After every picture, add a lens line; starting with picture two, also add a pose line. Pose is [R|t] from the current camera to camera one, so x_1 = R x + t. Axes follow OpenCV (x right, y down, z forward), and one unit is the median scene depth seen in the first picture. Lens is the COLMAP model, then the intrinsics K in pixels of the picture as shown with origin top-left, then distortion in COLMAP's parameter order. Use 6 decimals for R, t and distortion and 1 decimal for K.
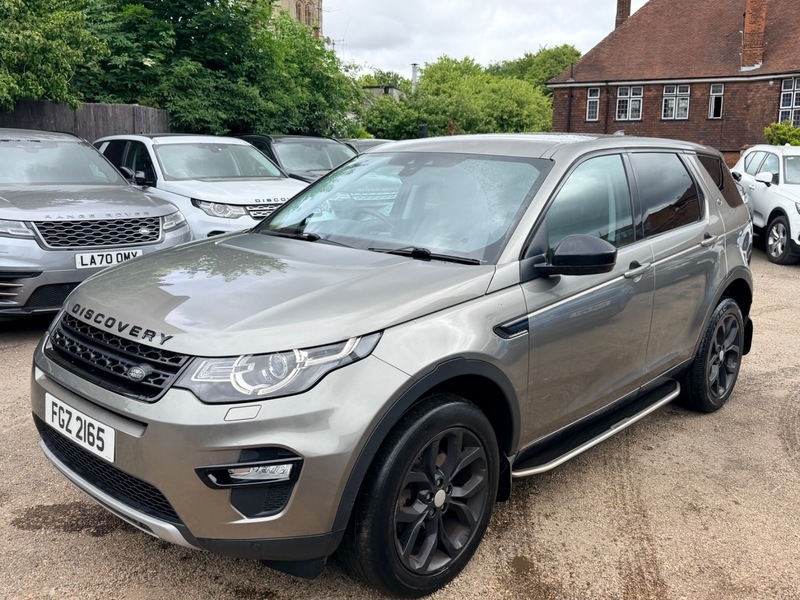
lens RADIAL K [[727.9, 0, 397.3], [0, 727.9, 301.1], [0, 0, 1]] dist [0.120435, -0.206180]
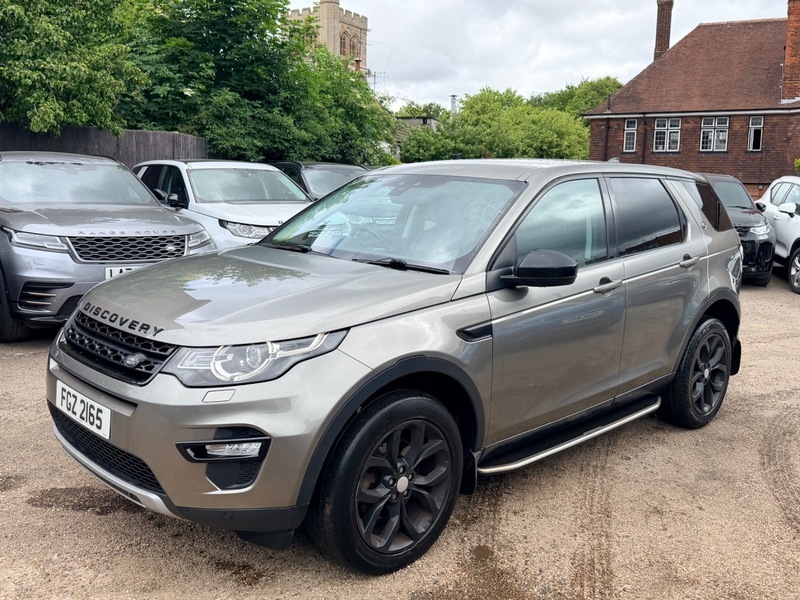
lens RADIAL K [[727.9, 0, 397.3], [0, 727.9, 301.1], [0, 0, 1]] dist [0.120435, -0.206180]
pose [[0.998394, 0.019621, -0.053141, 0.061098], [-0.021649, 0.999048, -0.037863, 0.021466], [0.052348, 0.038953, 0.997869, -0.062676]]
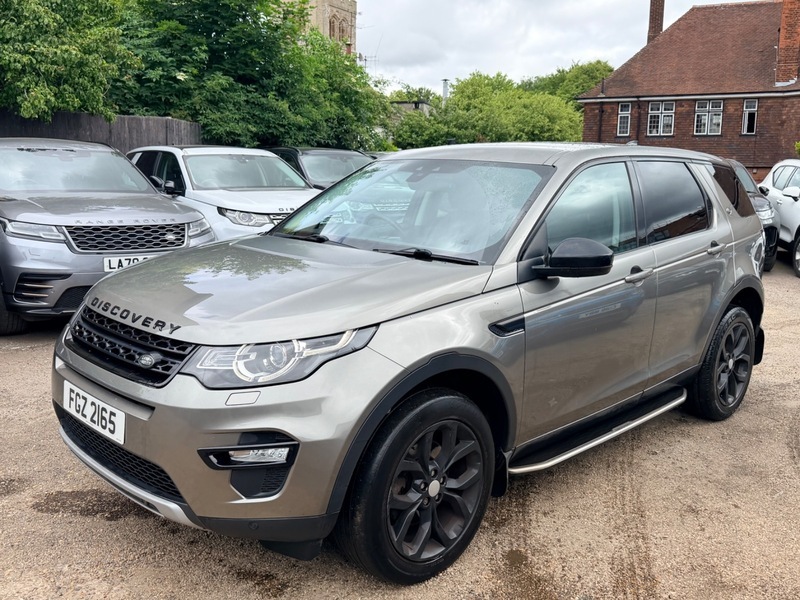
lens RADIAL K [[727.9, 0, 397.3], [0, 727.9, 301.1], [0, 0, 1]] dist [0.120435, -0.206180]
pose [[0.999088, 0.013429, -0.040534, 0.026252], [-0.014218, 0.999714, -0.019227, 0.014629], [0.040265, 0.019786, 0.998993, -0.025337]]
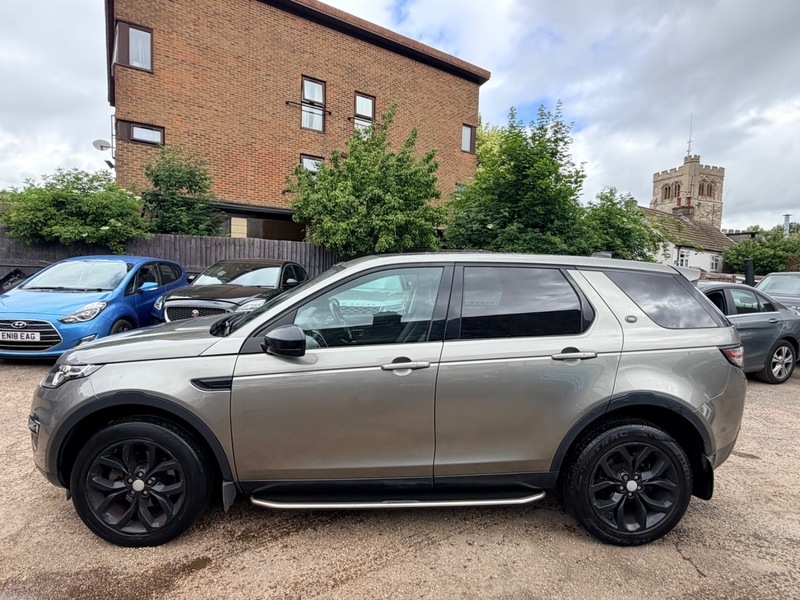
lens RADIAL K [[423.2, 0, 395.4], [0, 423.2, 299.0], [0, 0, 1]] dist [-0.000741, -0.000234]
pose [[0.718177, 0.050133, -0.694053, 0.603142], [-0.155195, 0.983819, -0.089526, -0.065424], [0.678334, 0.172009, 0.714336, 0.399823]]
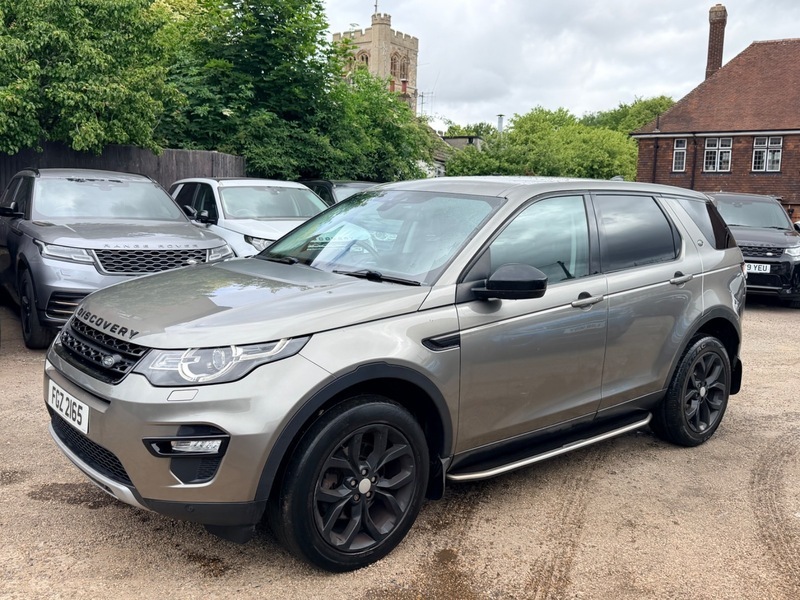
lens RADIAL K [[727.6, 0, 397.9], [0, 727.6, 311.2], [0, 0, 1]] dist [0.124372, -0.219684]
pose [[0.992355, 0.034396, -0.118525, 0.139389], [-0.040356, 0.998019, -0.048257, 0.029330], [0.116630, 0.052671, 0.991778, -0.083596]]
